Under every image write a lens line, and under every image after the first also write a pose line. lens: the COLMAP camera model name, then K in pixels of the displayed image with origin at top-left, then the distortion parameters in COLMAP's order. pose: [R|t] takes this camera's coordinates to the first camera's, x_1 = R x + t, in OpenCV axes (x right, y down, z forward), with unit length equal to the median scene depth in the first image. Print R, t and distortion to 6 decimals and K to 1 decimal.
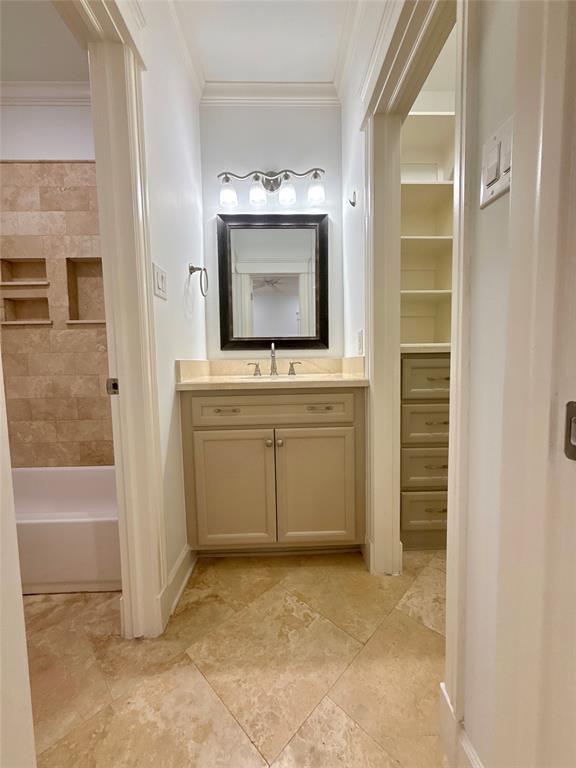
lens RADIAL K [[306.3, 0, 288.0], [0, 306.3, 384.0], [0, 0, 1]] dist [0.000565, -0.000031]
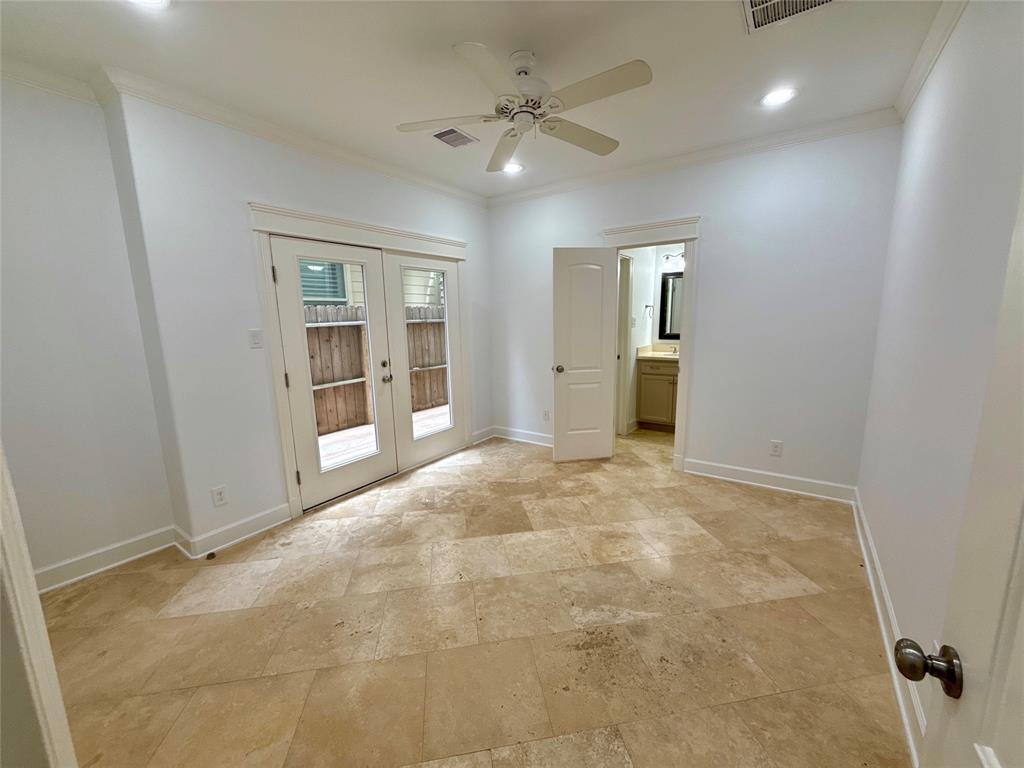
lens RADIAL K [[408.4, 0, 513.1], [0, 408.4, 386.1], [0, 0, 1]] dist [0.000565, -0.000031]
pose [[0.802525, 0.108760, -0.586622, 0.645036], [-0.042932, 0.991222, 0.125039, -0.101834], [0.595072, -0.075162, 0.800150, -1.814514]]
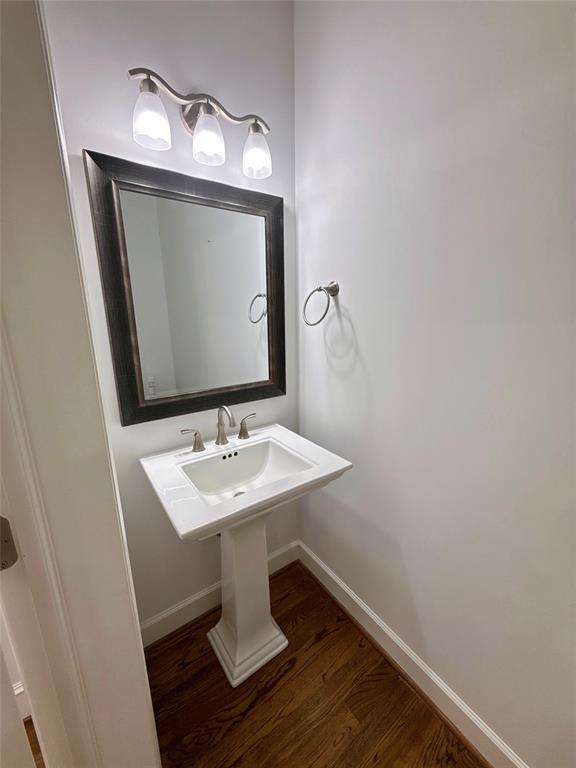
lens RADIAL K [[306.3, 0, 288.0], [0, 306.3, 384.0], [0, 0, 1]] dist [0.000565, -0.000031]
pose [[0.824019, -0.116859, 0.554379, -0.275350], [0.049122, 0.989549, 0.135575, -0.248108], [-0.564428, -0.084484, 0.821148, 0.413694]]
